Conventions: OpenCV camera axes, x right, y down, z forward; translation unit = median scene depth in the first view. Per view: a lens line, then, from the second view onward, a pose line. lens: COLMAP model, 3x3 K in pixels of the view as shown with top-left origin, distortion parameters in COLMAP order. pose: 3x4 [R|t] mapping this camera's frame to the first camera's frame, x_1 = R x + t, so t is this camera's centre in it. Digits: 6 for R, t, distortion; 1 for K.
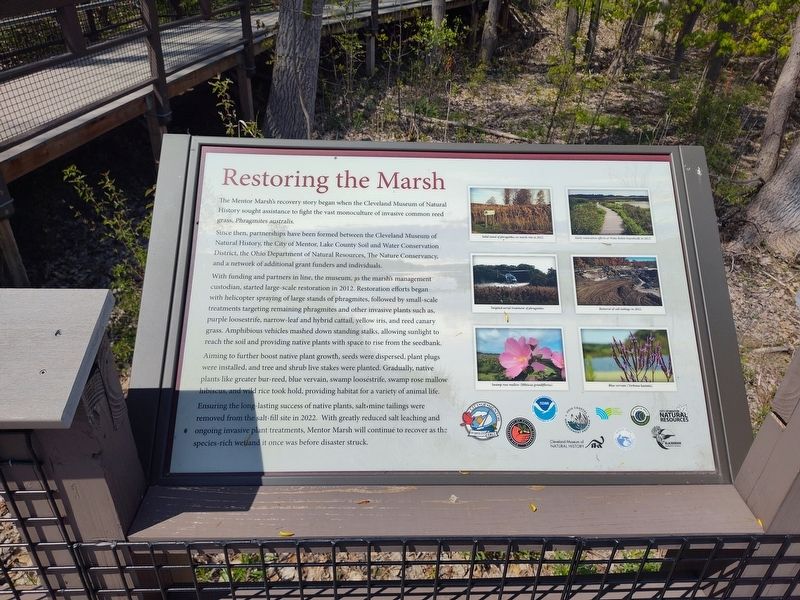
lens RADIAL K [[538.8, 0, 401.8], [0, 538.8, 302.8], [0, 0, 1]] dist [-0.004248, -0.002669]
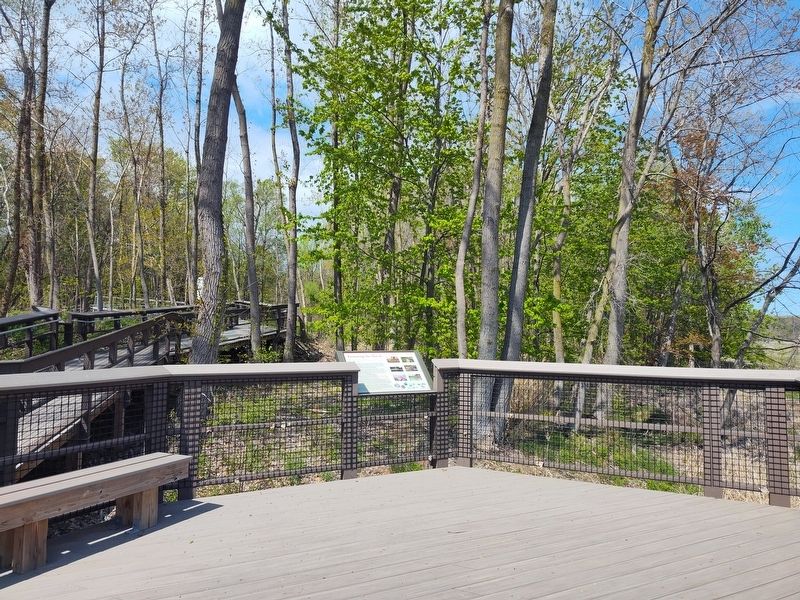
lens RADIAL K [[538.8, 0, 399.2], [0, 538.8, 300.2], [0, 0, 1]] dist [-0.004248, -0.002669]
pose [[0.911767, 0.009189, 0.410604, -2.340799], [0.217488, 0.837266, -0.501682, 2.442442], [-0.348395, 0.546719, 0.761393, -4.221547]]
